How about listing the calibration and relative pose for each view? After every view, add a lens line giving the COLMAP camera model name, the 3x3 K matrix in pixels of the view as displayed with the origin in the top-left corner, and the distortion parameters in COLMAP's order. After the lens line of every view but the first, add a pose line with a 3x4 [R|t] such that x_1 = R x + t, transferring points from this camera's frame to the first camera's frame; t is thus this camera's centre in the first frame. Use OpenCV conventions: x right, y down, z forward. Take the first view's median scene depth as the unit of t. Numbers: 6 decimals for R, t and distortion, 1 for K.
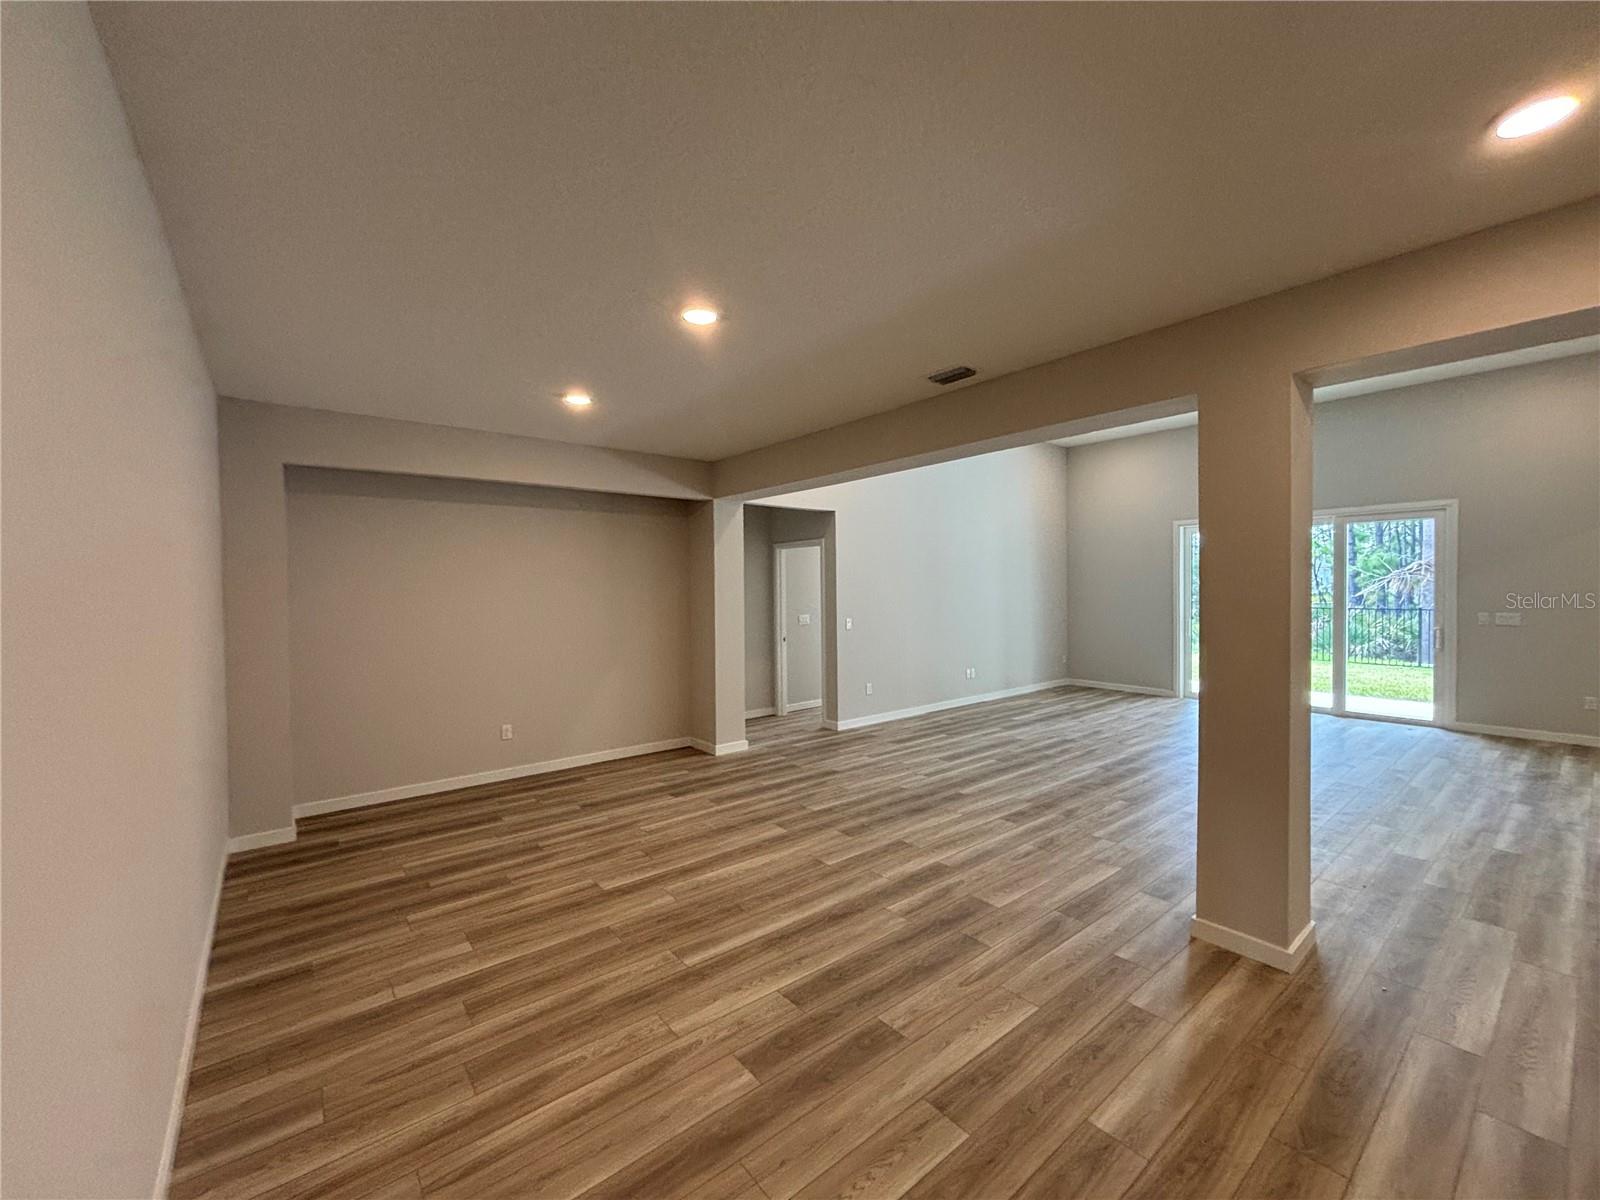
lens RADIAL K [[650.5, 0, 807.7], [0, 650.5, 598.1], [0, 0, 1]] dist [0.000577, 0.000946]
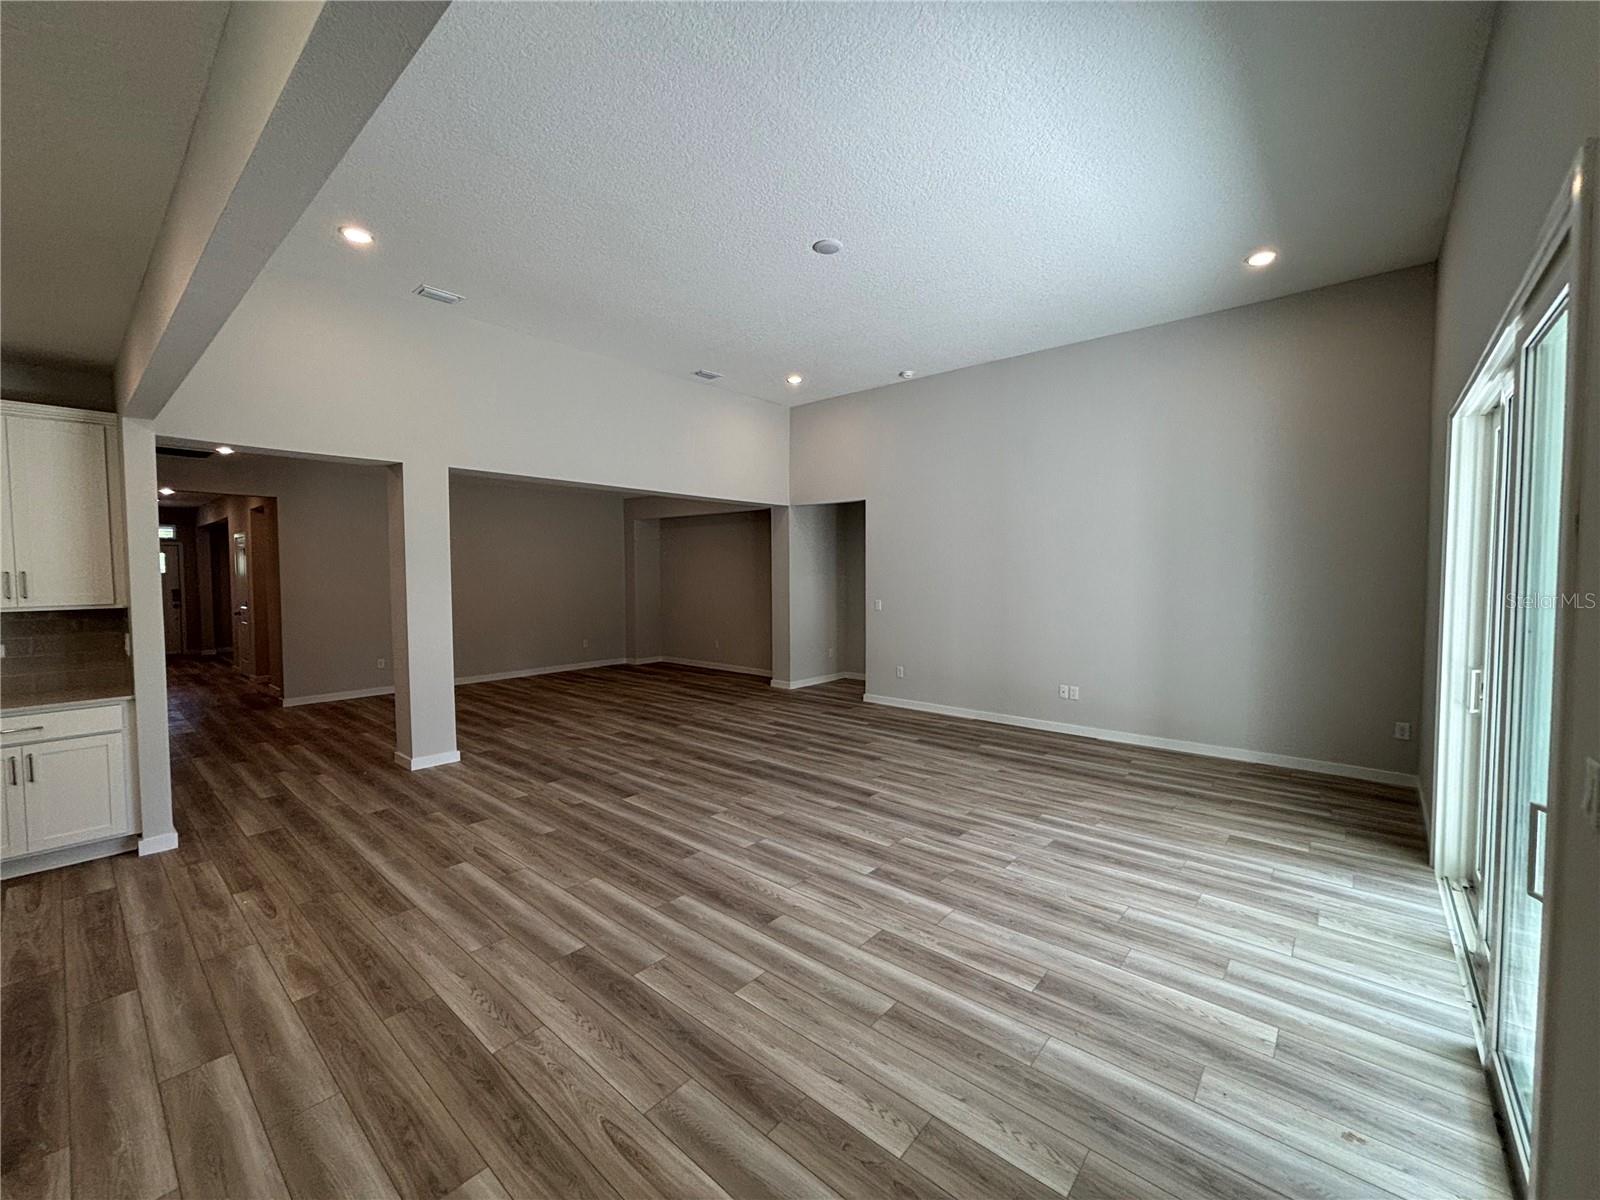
lens RADIAL K [[650.5, 0, 807.7], [0, 650.5, 598.1], [0, 0, 1]] dist [0.000577, 0.000946]
pose [[0.175658, 0.051008, -0.983129, 1.991924], [-0.017967, 0.998657, 0.048604, -0.039250], [0.984287, 0.009127, 0.176338, 1.287703]]
